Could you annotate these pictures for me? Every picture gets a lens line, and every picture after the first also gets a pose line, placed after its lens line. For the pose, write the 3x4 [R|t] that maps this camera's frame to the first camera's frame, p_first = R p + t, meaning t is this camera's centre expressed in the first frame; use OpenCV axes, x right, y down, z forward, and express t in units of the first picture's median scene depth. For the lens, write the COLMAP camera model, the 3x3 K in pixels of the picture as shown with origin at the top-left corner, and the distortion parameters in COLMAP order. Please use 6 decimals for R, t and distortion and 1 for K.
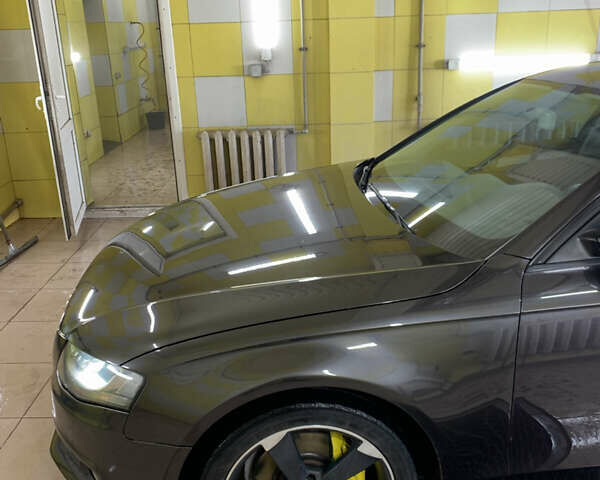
lens RADIAL K [[603.2, 0, 300.0], [0, 603.2, 240.0], [0, 0, 1]] dist [0.130849, -0.264476]
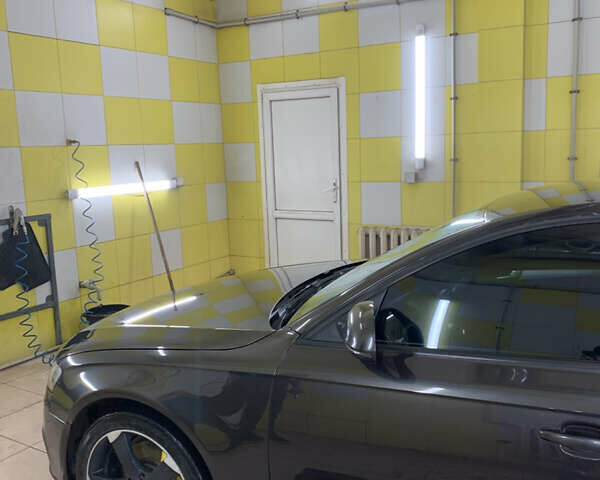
lens RADIAL K [[603.2, 0, 300.0], [0, 603.2, 240.0], [0, 0, 1]] dist [0.130849, -0.264476]
pose [[0.854699, 0.078928, -0.513089, 0.336325], [-0.159702, 0.980419, -0.115214, -0.006518], [0.493948, 0.180415, 0.850568, -0.023725]]
